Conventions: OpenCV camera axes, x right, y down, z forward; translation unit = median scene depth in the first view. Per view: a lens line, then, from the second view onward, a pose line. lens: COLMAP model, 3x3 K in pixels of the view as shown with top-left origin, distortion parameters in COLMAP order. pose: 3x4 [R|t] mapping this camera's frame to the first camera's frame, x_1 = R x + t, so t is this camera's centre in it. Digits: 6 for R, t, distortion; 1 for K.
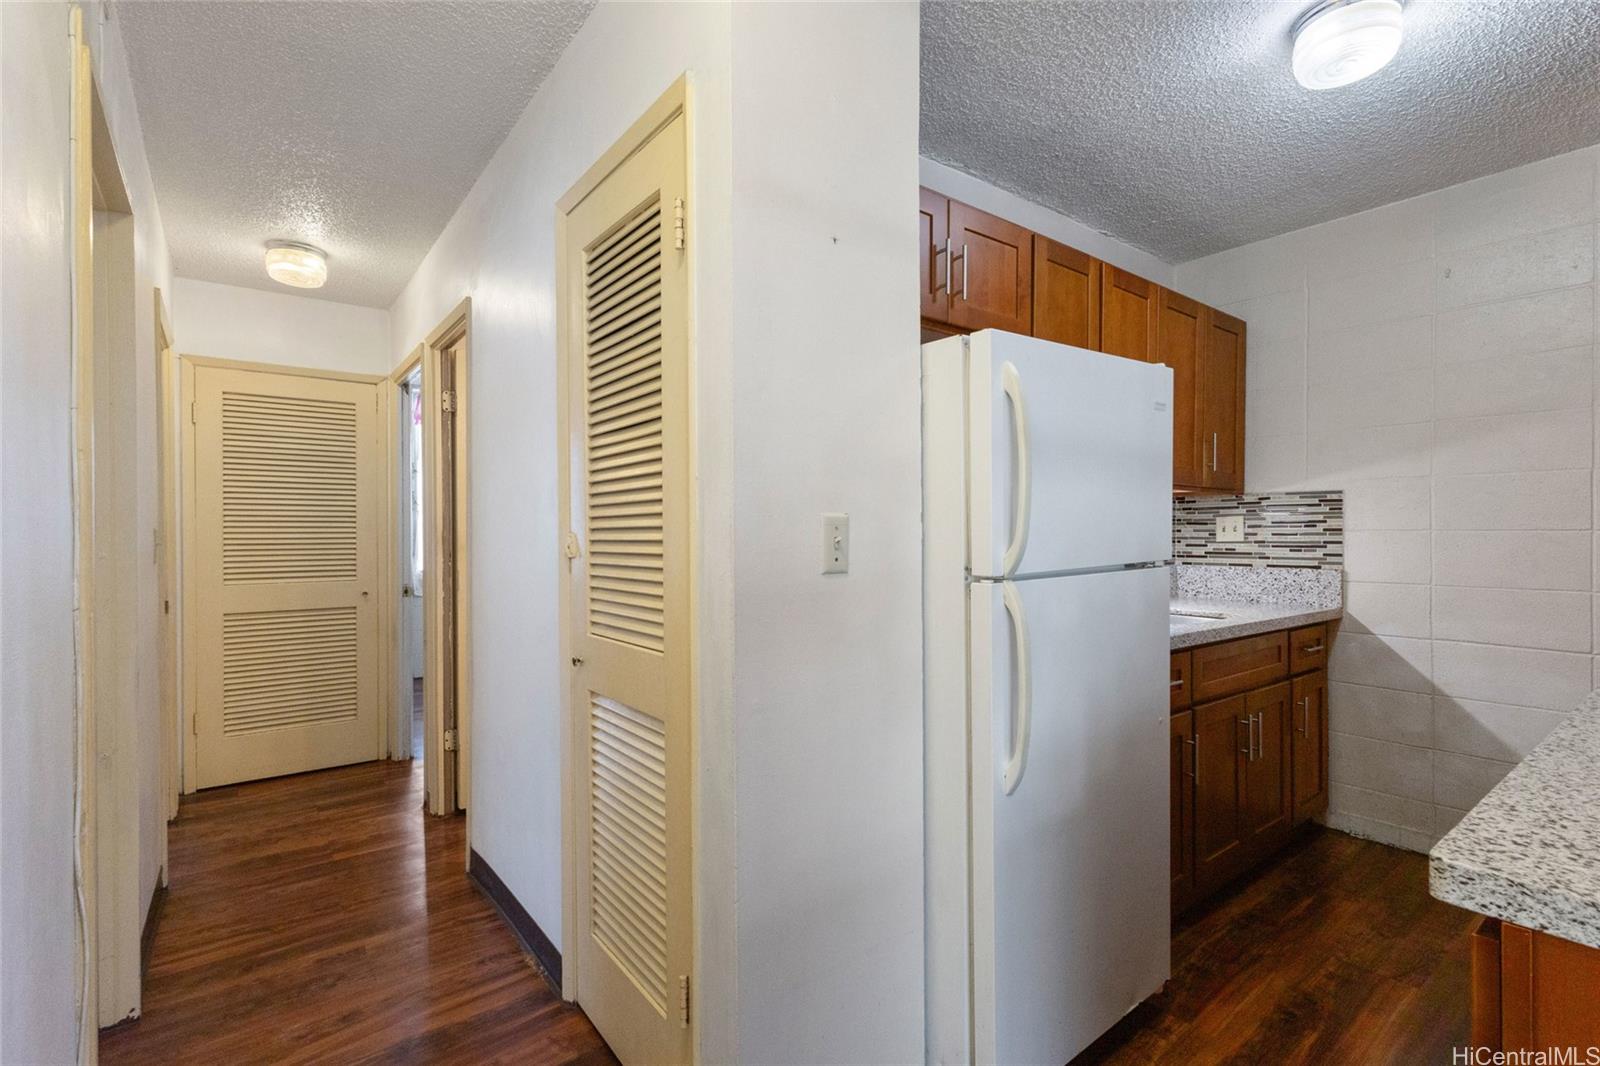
lens RADIAL K [[742.3, 0, 796.2], [0, 742.3, 529.5], [0, 0, 1]] dist [0.000447, 0.001963]
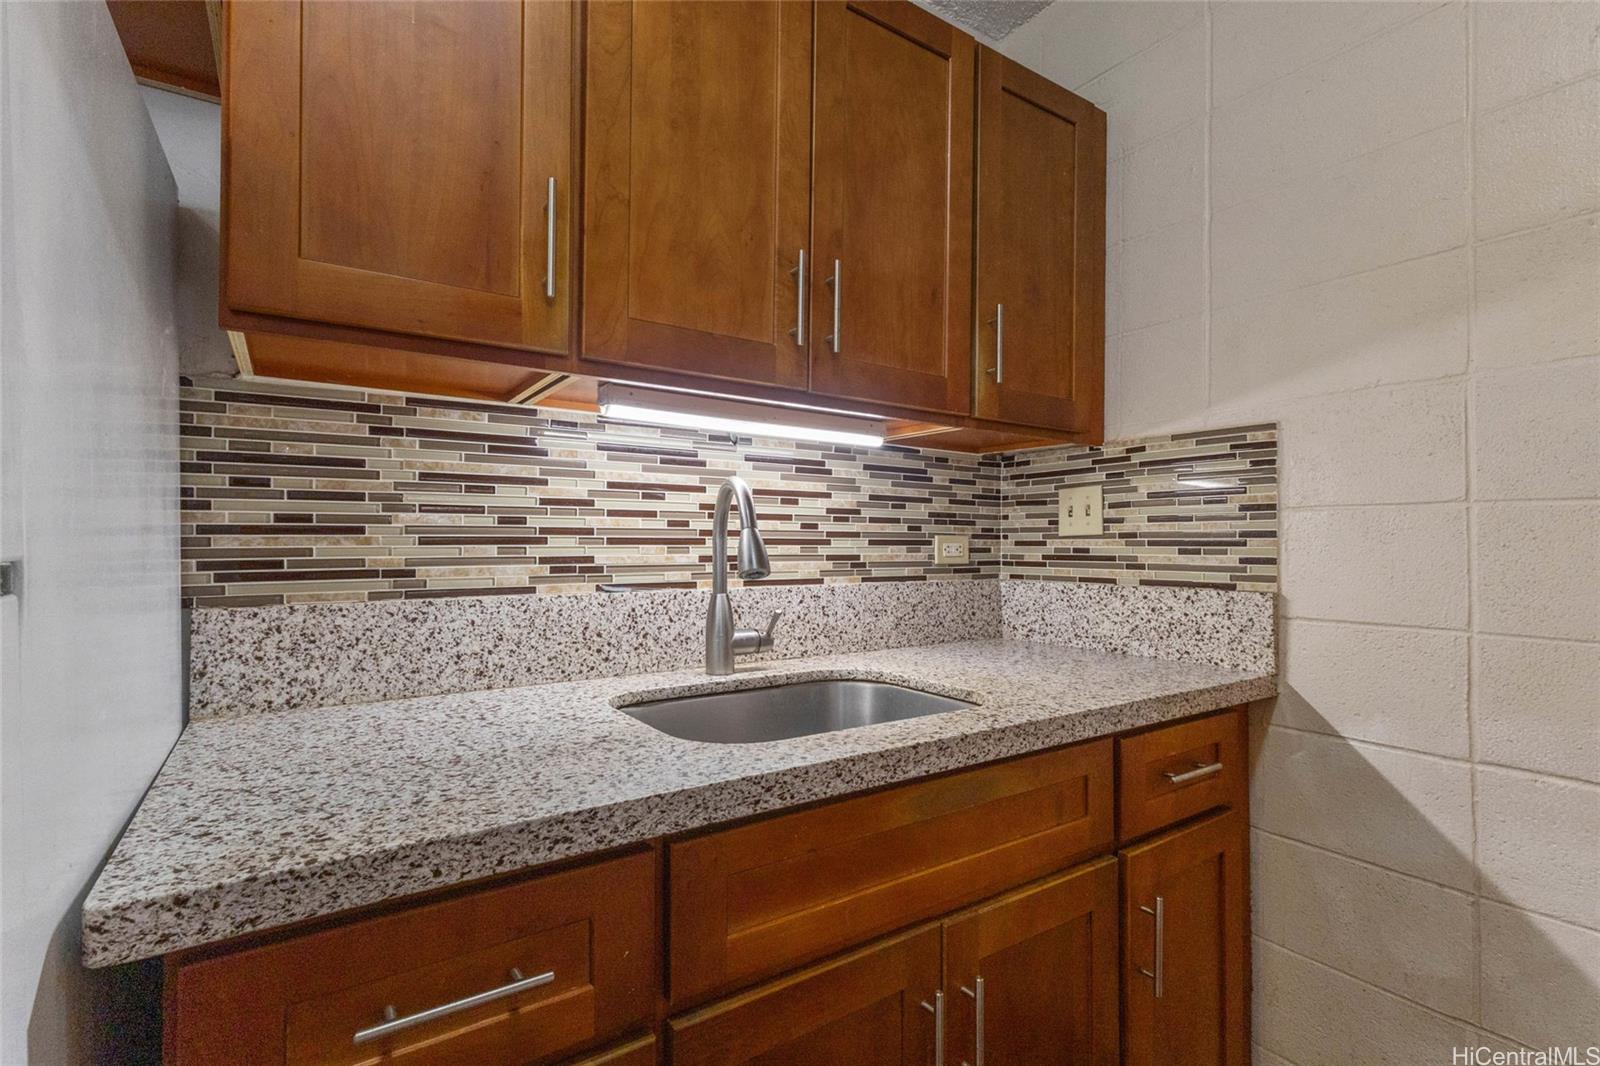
lens RADIAL K [[742.3, 0, 805.4], [0, 742.3, 530.4], [0, 0, 1]] dist [0.000447, 0.001963]
pose [[0.997855, 0.001633, -0.065440, 0.452607], [-0.002383, 0.999932, -0.011385, 0.020387], [0.065417, 0.011516, 0.997792, 0.496361]]
